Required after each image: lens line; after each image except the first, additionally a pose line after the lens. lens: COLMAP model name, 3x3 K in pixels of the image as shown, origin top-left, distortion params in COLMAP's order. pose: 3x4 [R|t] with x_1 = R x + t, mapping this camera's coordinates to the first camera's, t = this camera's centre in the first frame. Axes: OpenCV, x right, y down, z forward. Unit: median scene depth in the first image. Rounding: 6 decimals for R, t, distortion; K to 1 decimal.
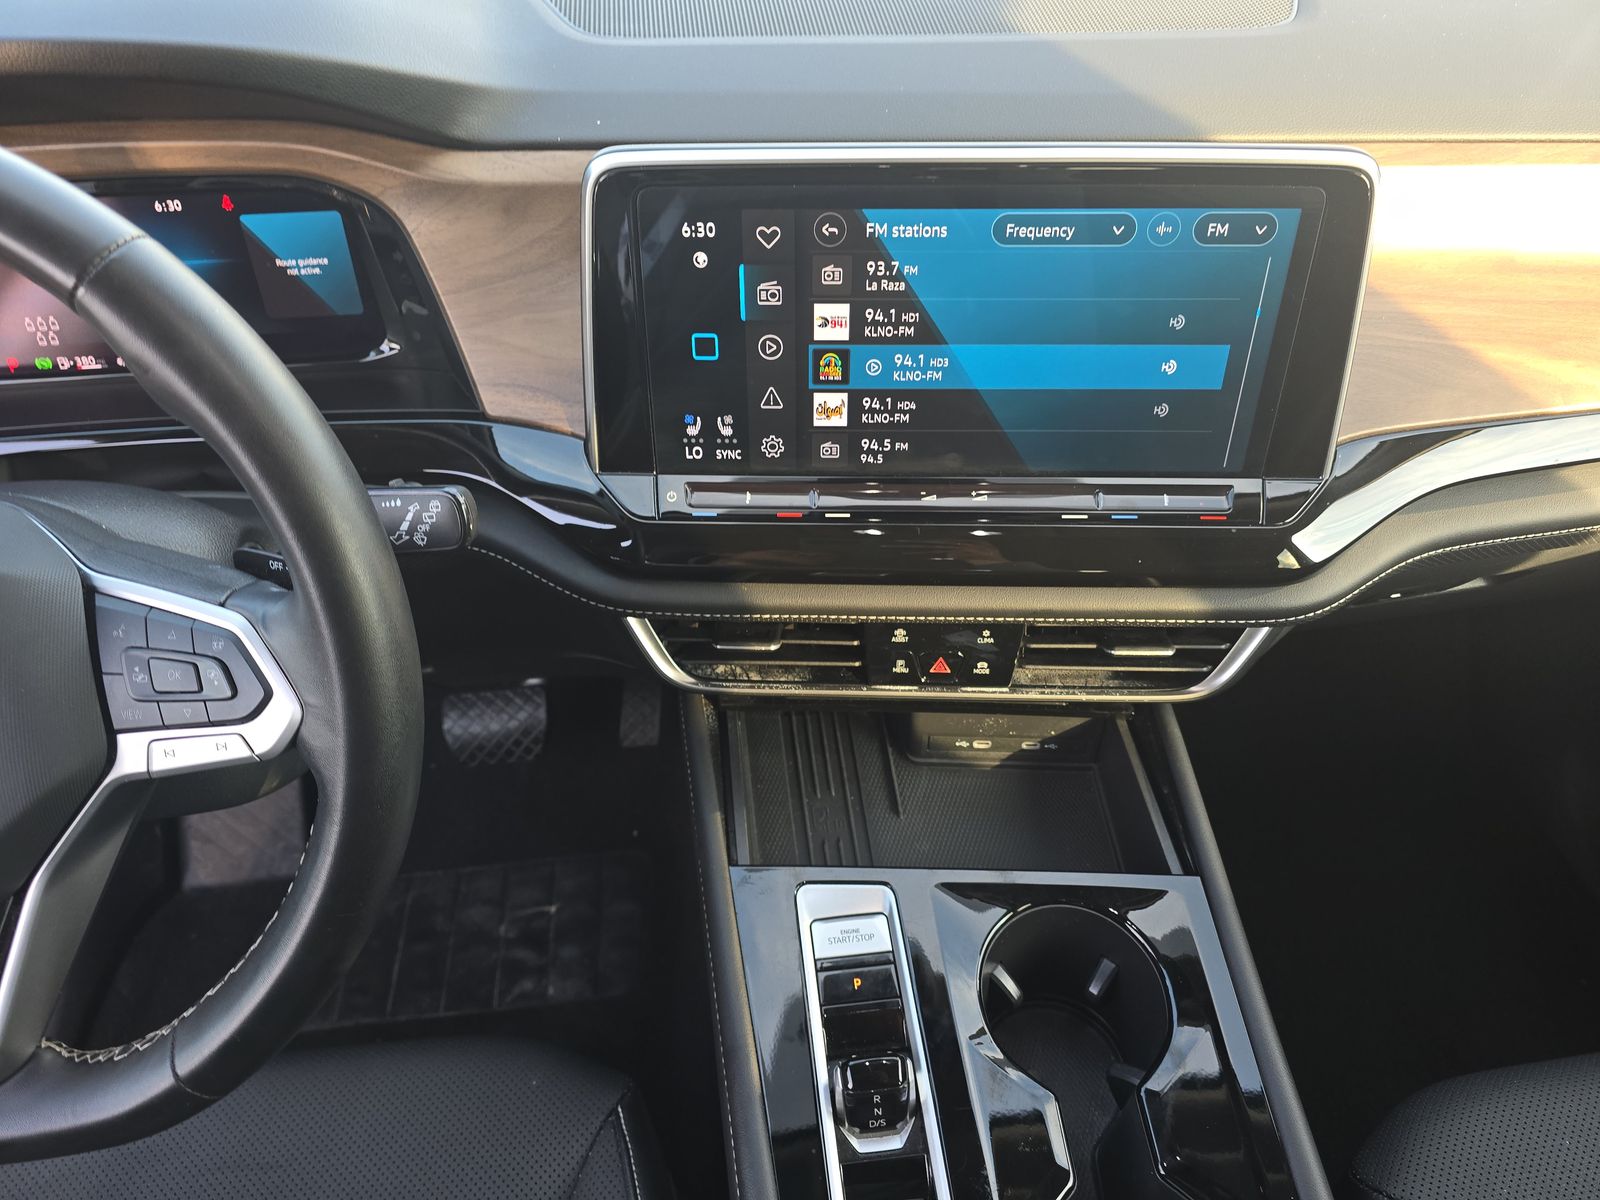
lens RADIAL K [[1310.7, 0, 831.3], [0, 1310.7, 623.8], [0, 0, 1]] dist [0.039389, -0.090946]
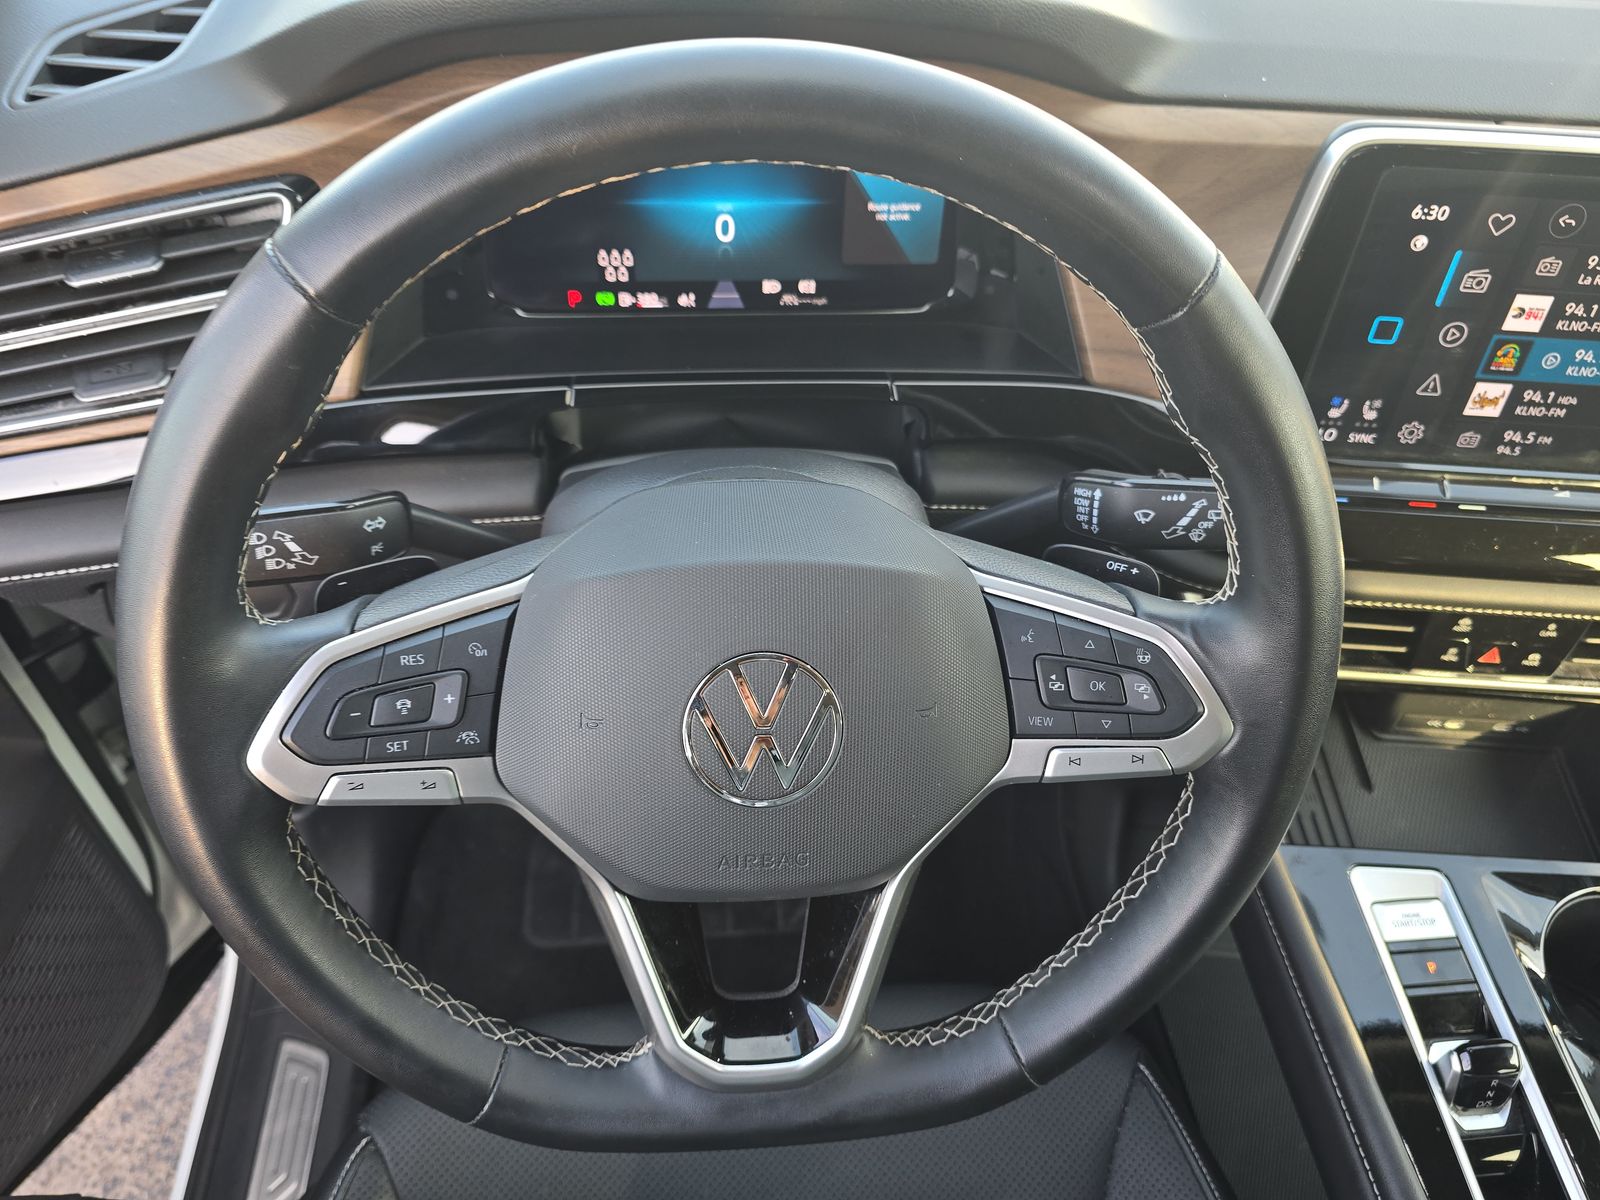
lens RADIAL K [[1310.7, 0, 808.1], [0, 1310.7, 675.8], [0, 0, 1]] dist [0.039389, -0.090946]
pose [[0.998821, 0.046521, 0.013872, -0.498893], [-0.047843, 0.991750, 0.118925, -0.051667], [-0.008225, -0.119449, 0.992806, 0.012556]]
